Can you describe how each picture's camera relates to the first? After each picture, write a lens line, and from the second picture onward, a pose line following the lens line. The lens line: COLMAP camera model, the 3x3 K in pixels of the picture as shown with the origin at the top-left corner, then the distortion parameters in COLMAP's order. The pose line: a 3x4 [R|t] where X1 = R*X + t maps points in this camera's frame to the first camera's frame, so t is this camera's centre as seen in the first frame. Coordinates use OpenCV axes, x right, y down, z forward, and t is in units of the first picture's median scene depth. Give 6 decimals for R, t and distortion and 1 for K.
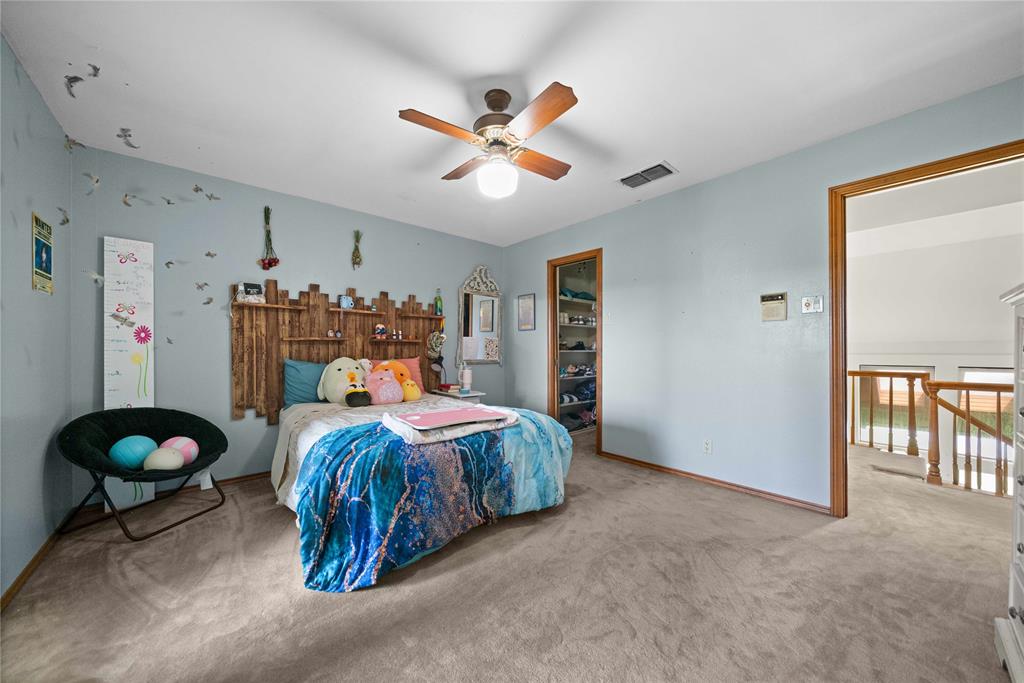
lens RADIAL K [[357.6, 0, 516.1], [0, 357.6, 347.3], [0, 0, 1]] dist [-0.007626, 0.000206]
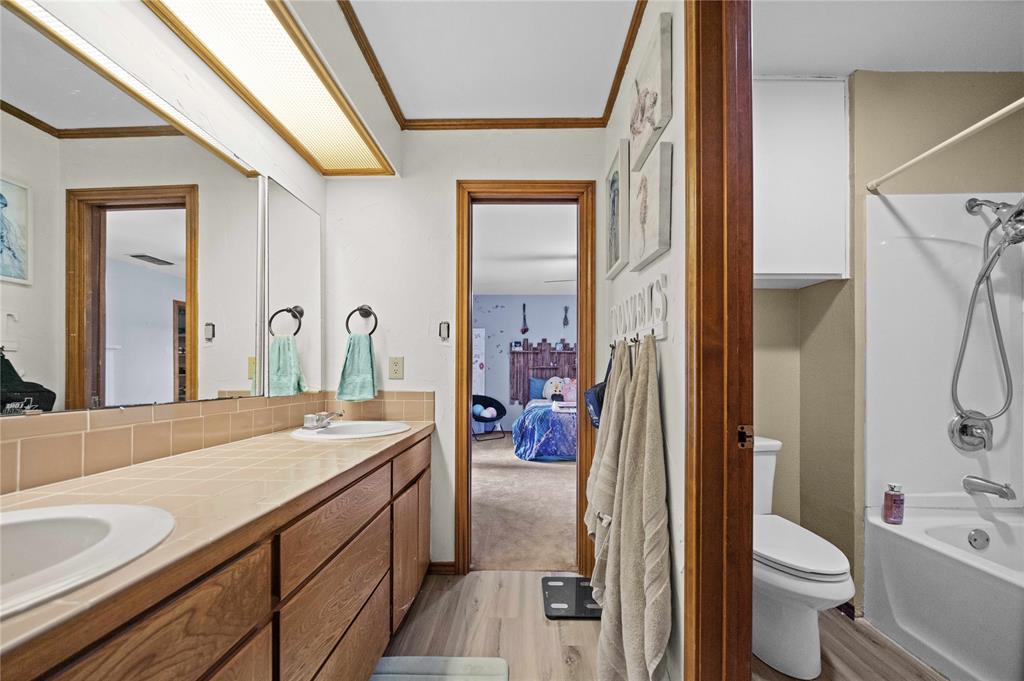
lens RADIAL K [[357.6, 0, 515.5], [0, 357.6, 371.7], [0, 0, 1]] dist [-0.007626, 0.000206]
pose [[0.730368, 0.002444, -0.683050, 0.720620], [-0.005319, 0.999984, -0.002109, 0.007128], [0.683033, 0.005174, 0.730369, -0.580101]]
